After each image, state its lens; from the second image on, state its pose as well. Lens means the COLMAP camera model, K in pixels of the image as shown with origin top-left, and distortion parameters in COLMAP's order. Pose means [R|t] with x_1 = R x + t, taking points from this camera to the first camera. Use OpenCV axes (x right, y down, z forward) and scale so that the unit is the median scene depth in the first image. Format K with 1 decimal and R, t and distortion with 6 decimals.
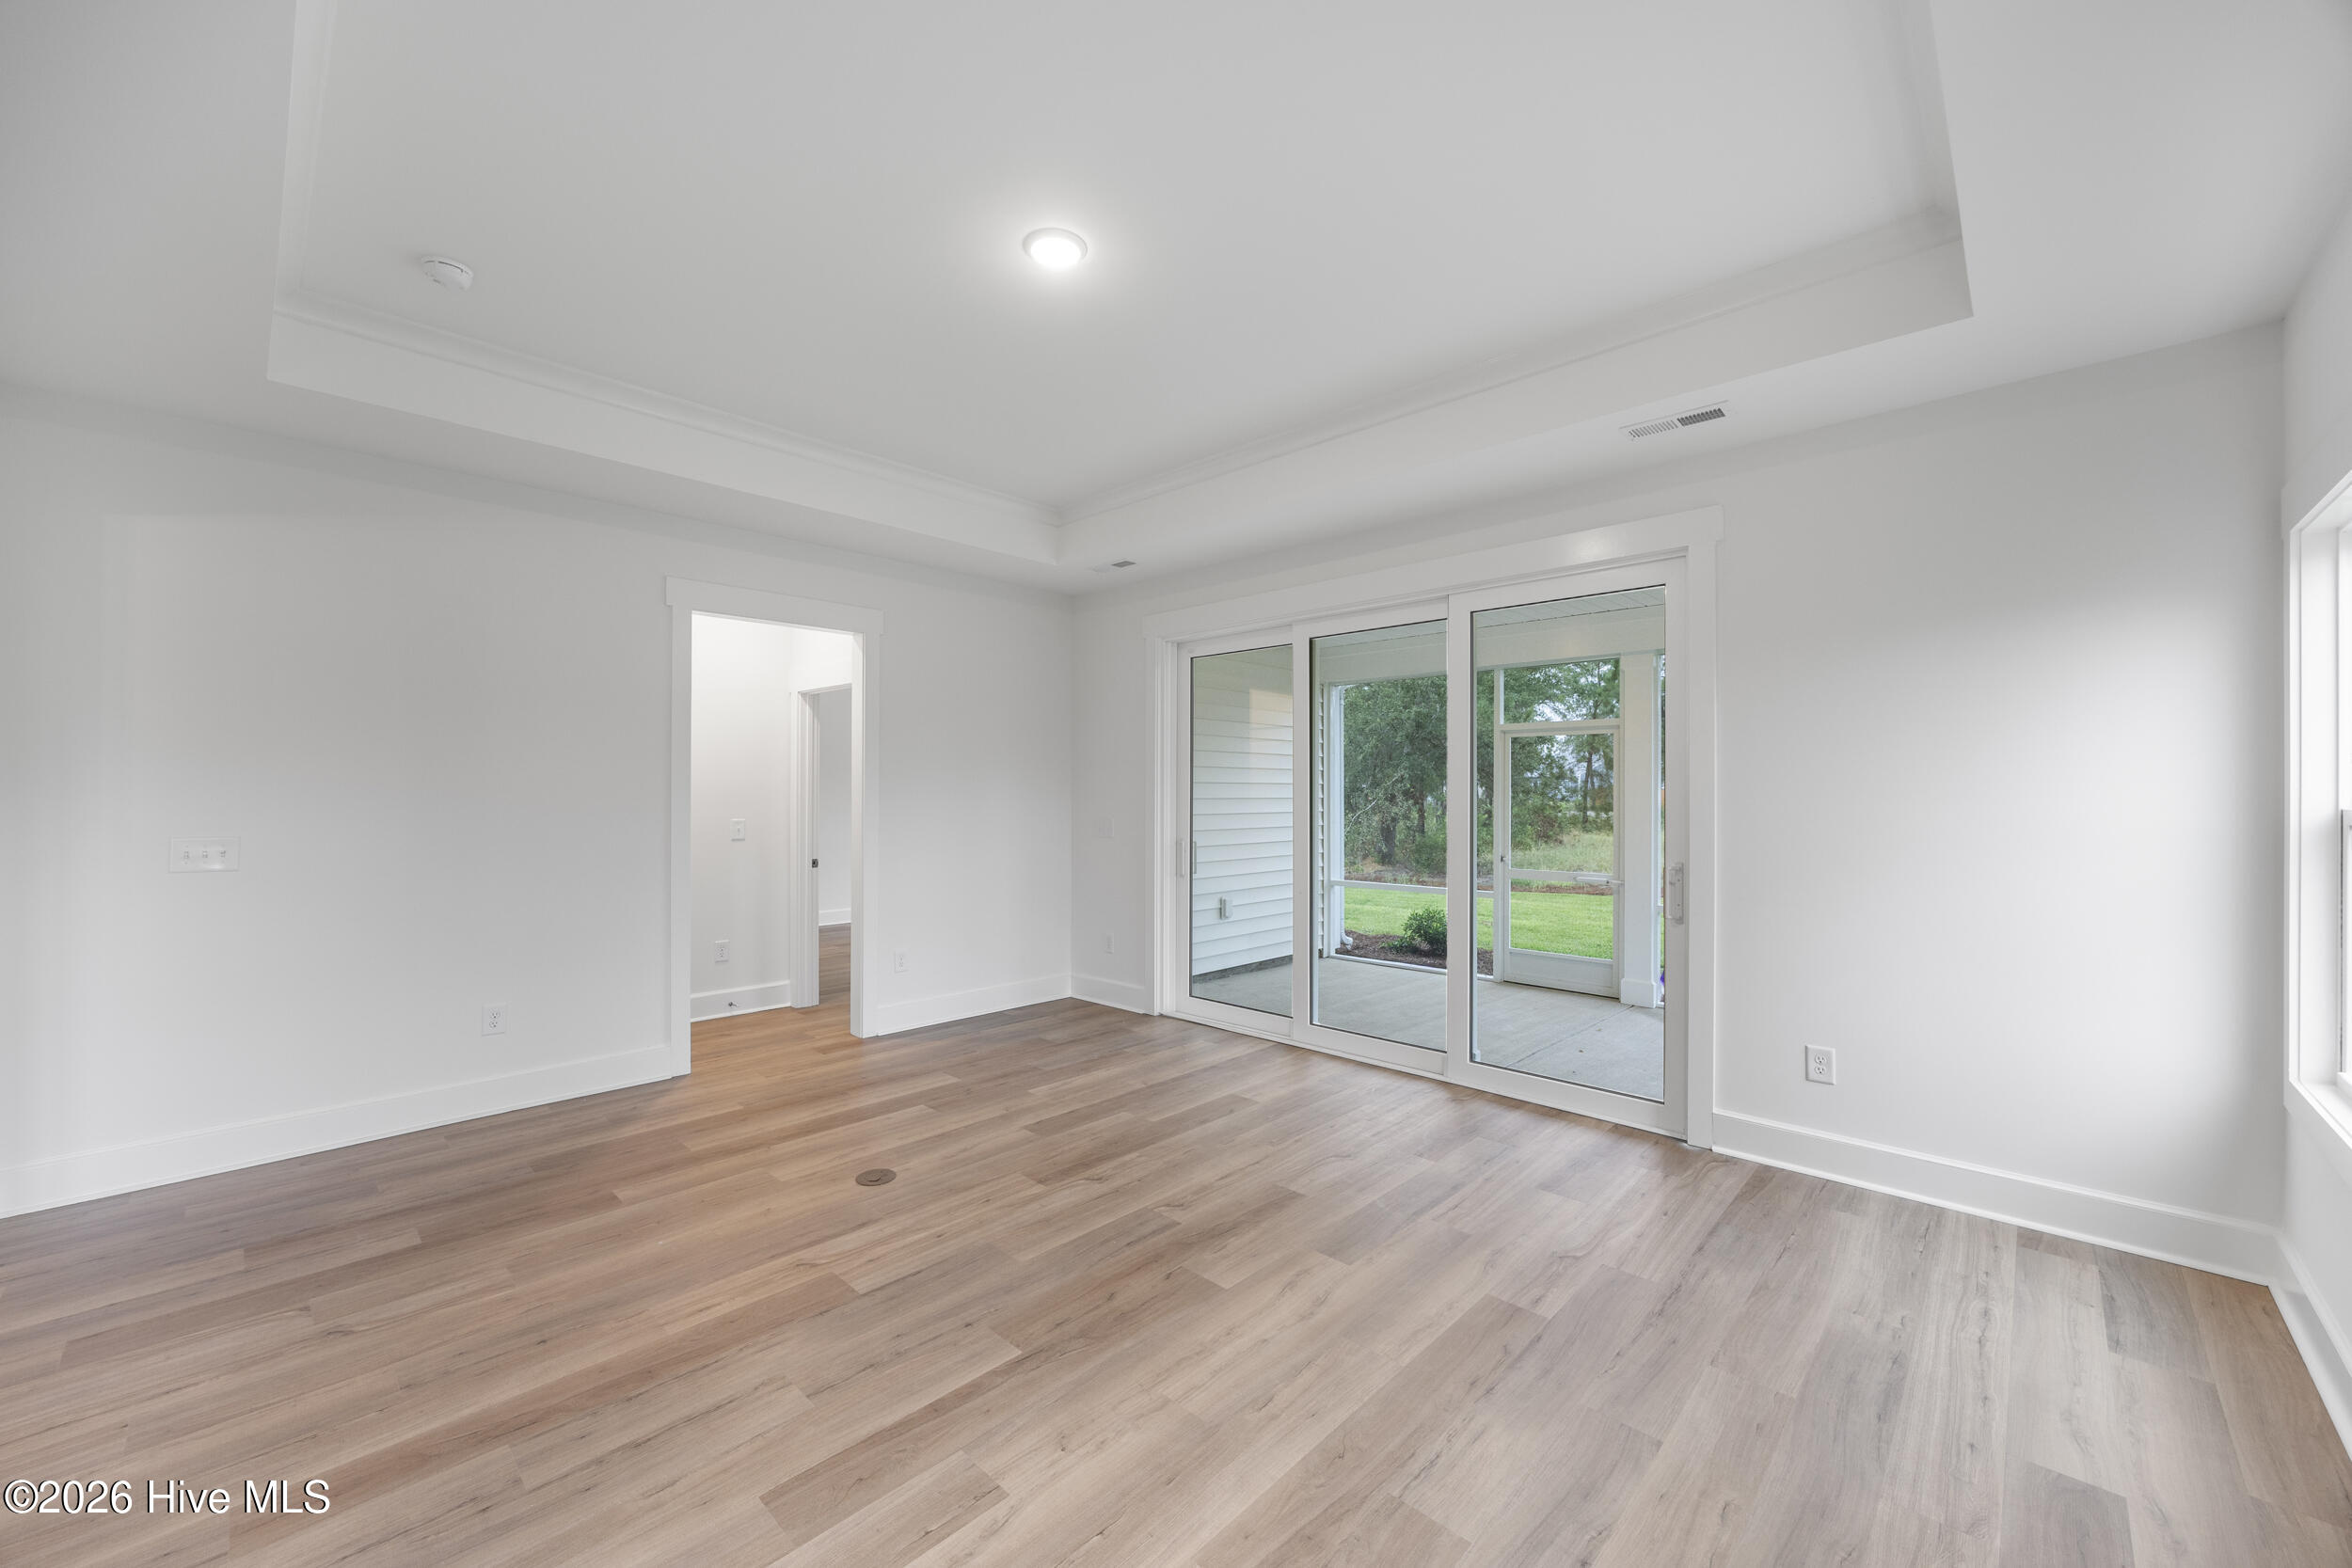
lens RADIAL K [[902.7, 0, 1166.3], [0, 902.7, 788.8], [0, 0, 1]] dist [-0.000946, 0.000215]
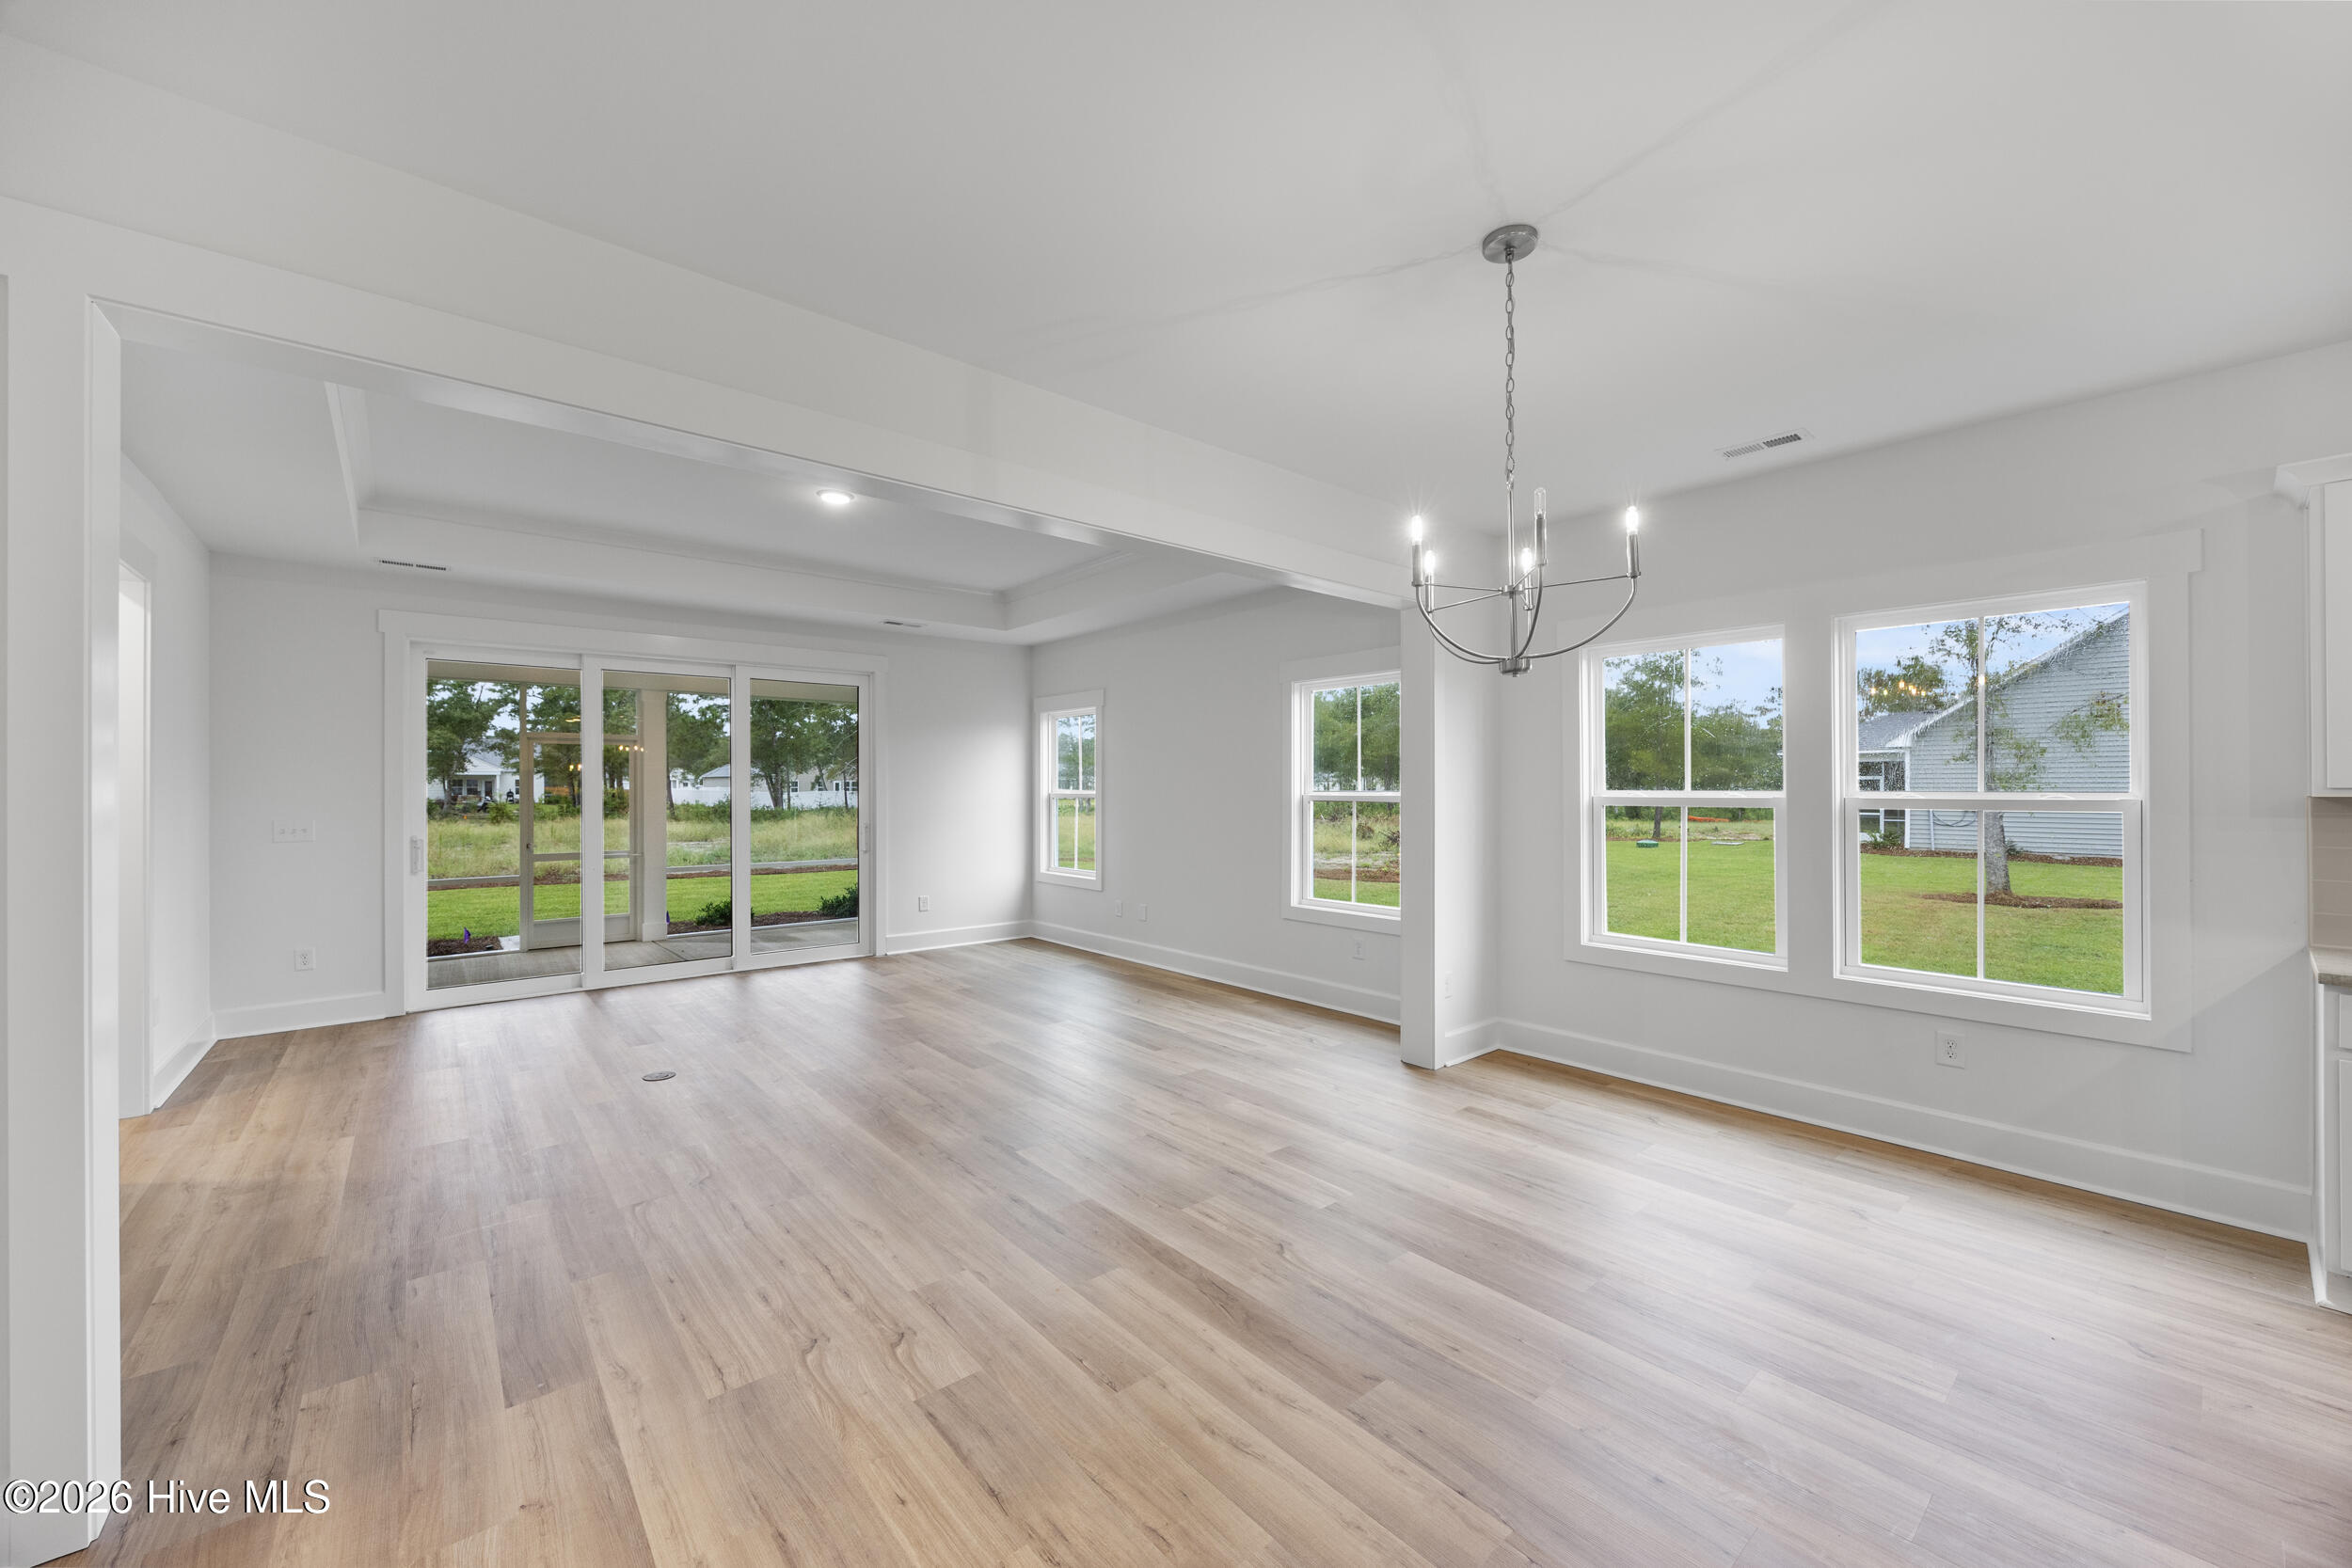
lens RADIAL K [[902.7, 0, 1187.9], [0, 902.7, 786.4], [0, 0, 1]] dist [-0.000946, 0.000215]
pose [[0.086233, 0.002747, 0.996271, -1.682317], [-0.004181, 0.999988, -0.002396, -0.003422], [-0.996266, -0.003959, 0.086243, 0.105007]]
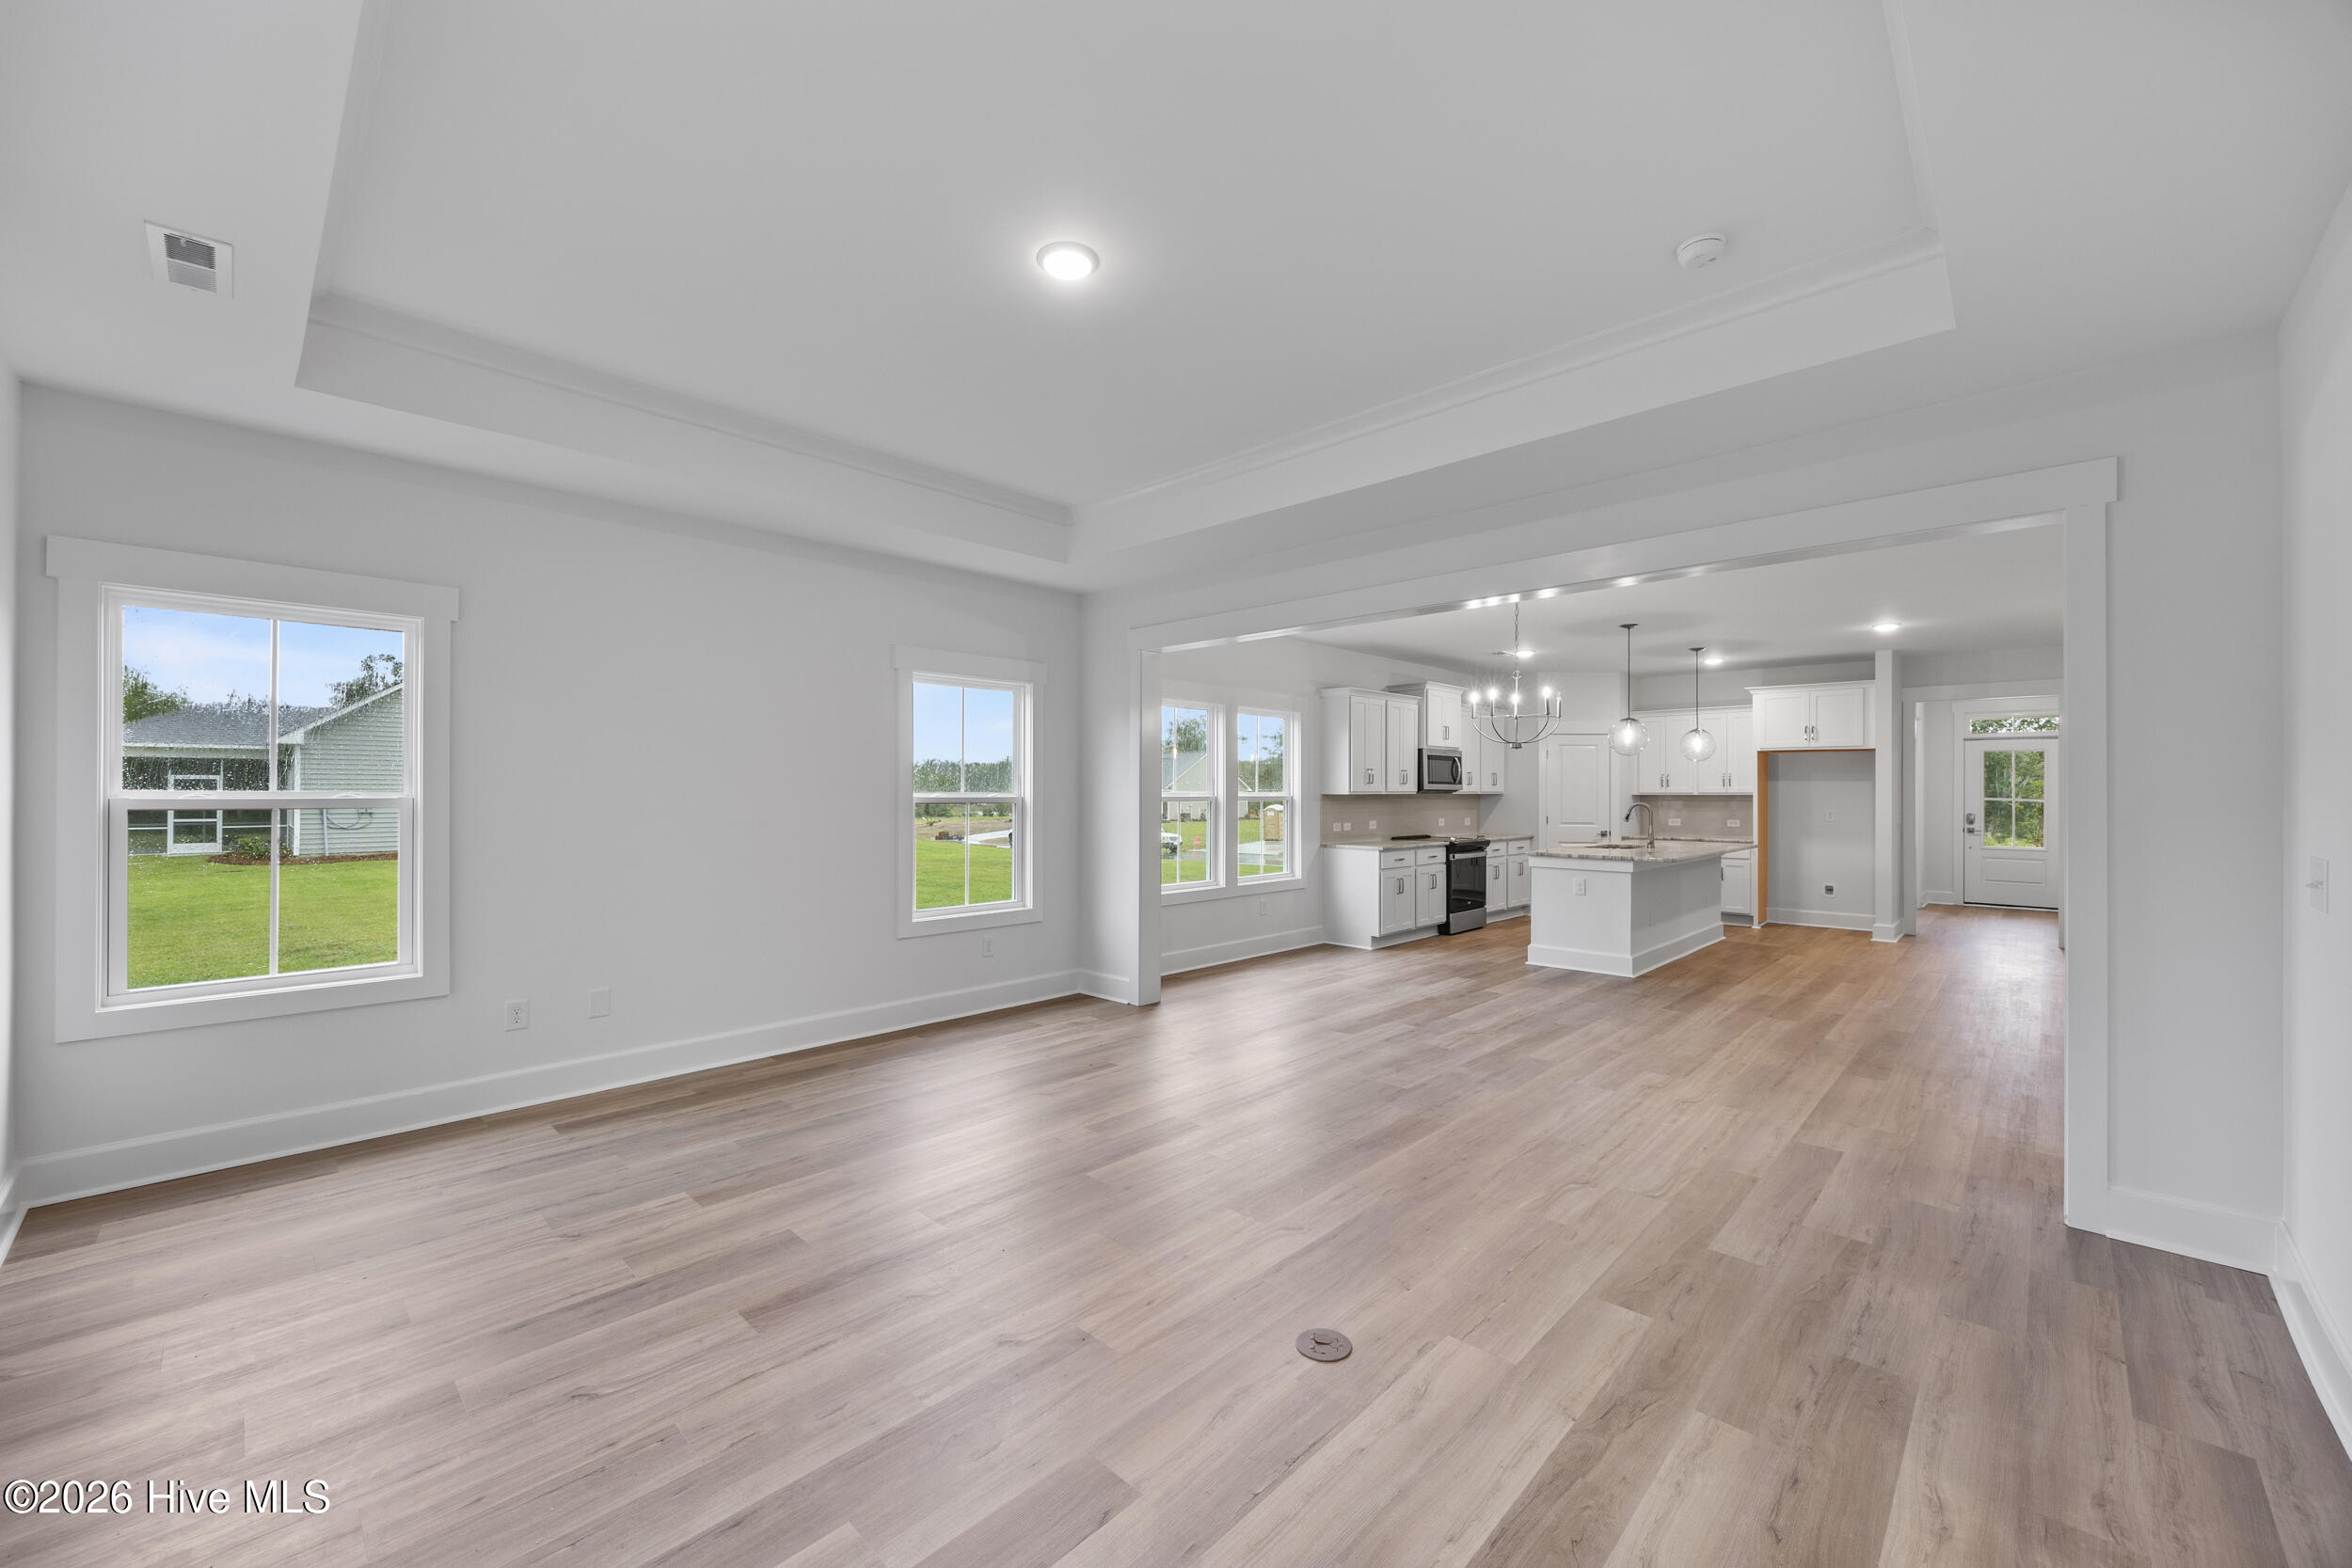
lens RADIAL K [[902.7, 0, 1186.5], [0, 902.7, 782.1], [0, 0, 1]] dist [-0.000946, 0.000215]
pose [[-0.999840, -0.003021, -0.017605, -0.213526], [-0.002718, 0.999848, -0.017206, 0.010708], [0.017654, -0.017156, -0.999697, 1.789450]]
